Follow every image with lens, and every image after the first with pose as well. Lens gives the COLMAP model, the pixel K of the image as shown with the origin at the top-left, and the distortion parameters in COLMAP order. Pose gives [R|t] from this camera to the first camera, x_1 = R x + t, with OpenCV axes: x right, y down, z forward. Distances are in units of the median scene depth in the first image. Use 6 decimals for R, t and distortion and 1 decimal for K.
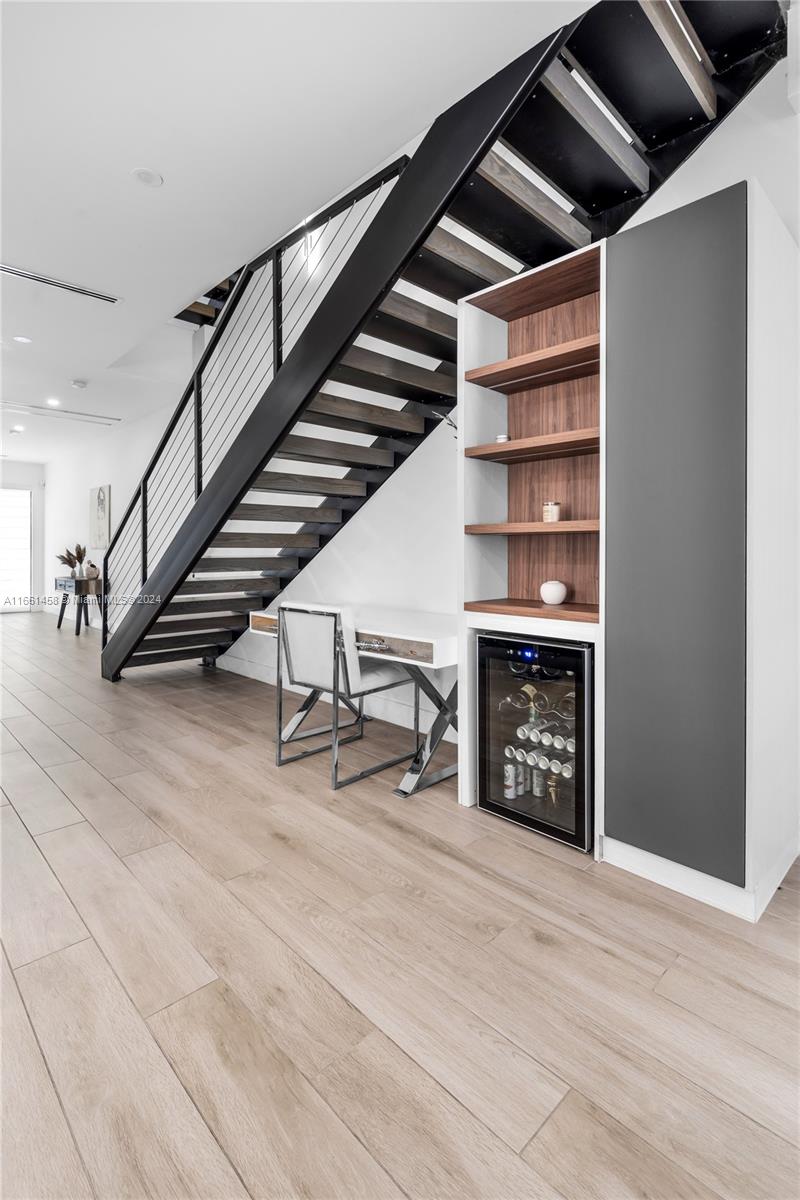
lens RADIAL K [[563.6, 0, 399.6], [0, 563.6, 548.0], [0, 0, 1]] dist [0.001213, -0.000167]
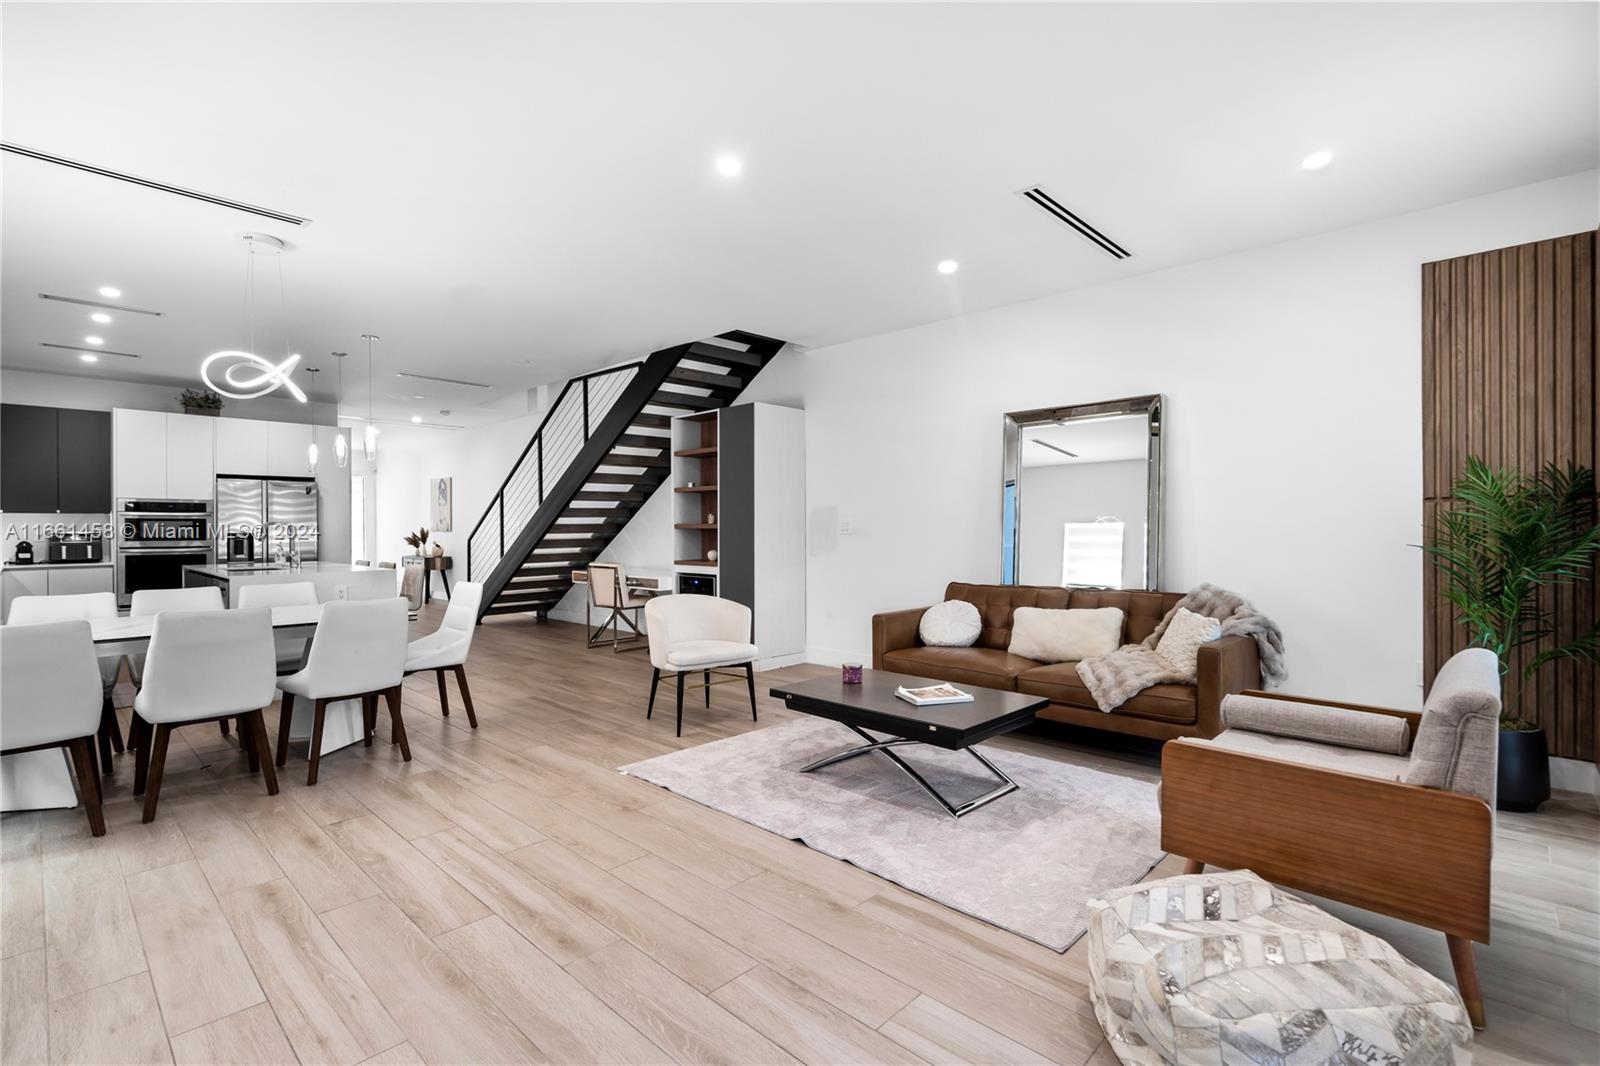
lens RADIAL K [[751.4, 0, 800.3], [0, 751.4, 521.3], [0, 0, 1]] dist [0.001213, -0.000167]
pose [[0.999189, -0.004870, 0.039977, 0.364477], [0.004858, 0.999988, 0.000393, -0.039095], [-0.039978, -0.000199, 0.999201, -1.413677]]
